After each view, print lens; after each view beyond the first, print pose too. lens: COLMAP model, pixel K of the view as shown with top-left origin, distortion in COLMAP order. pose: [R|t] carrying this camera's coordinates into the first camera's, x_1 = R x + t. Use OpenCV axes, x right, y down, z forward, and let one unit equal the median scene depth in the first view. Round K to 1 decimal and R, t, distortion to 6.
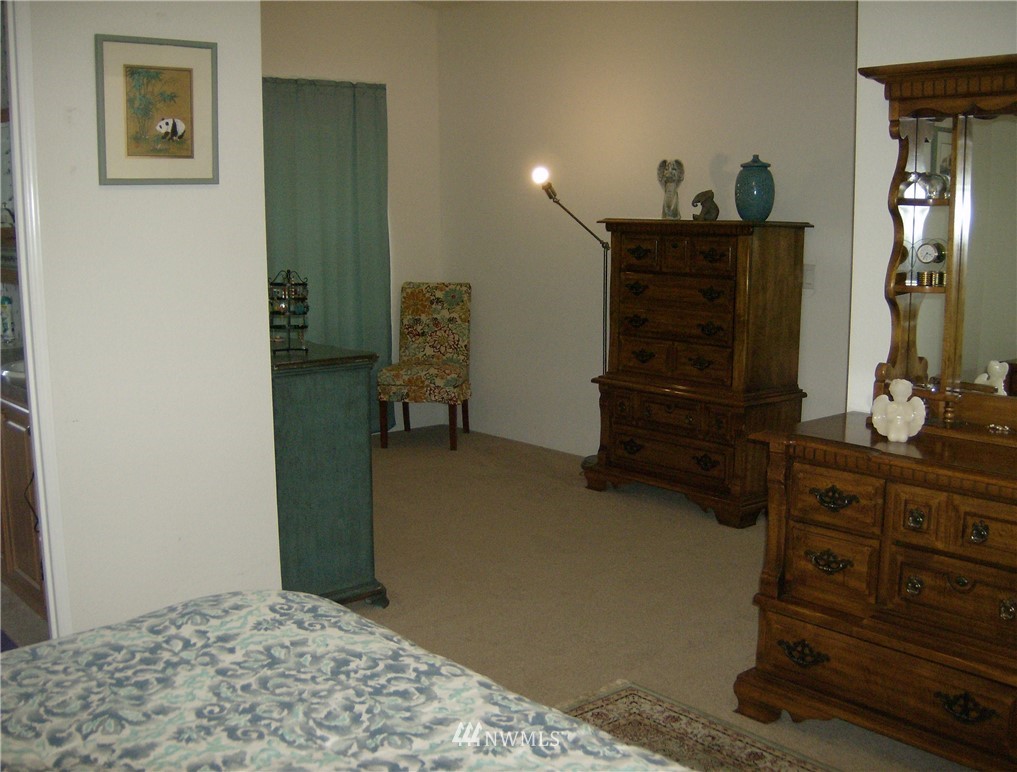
lens RADIAL K [[1101.7, 0, 504.0], [0, 1101.7, 401.1], [0, 0, 1]] dist [-0.215319, 0.188131]
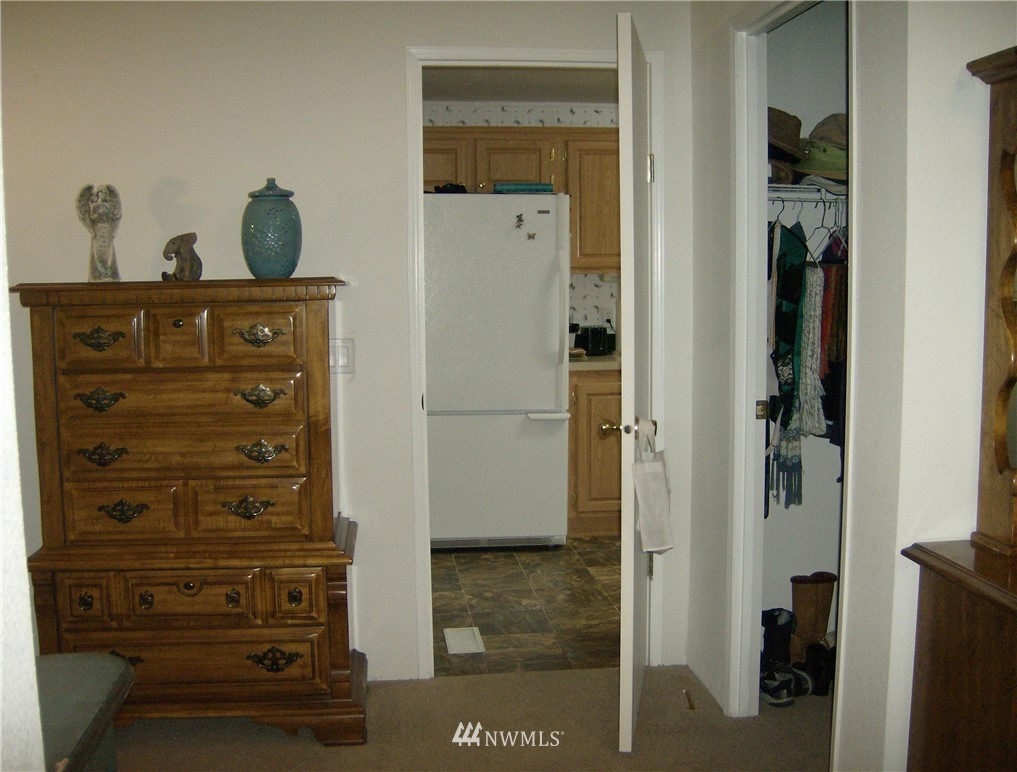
lens RADIAL K [[1101.7, 0, 504.0], [0, 1101.7, 401.1], [0, 0, 1]] dist [-0.215319, 0.188131]
pose [[0.564392, -0.103116, 0.819042, -0.241475], [0.148988, 0.988599, 0.021797, -0.087172], [-0.811951, 0.109725, 0.573320, 0.522054]]
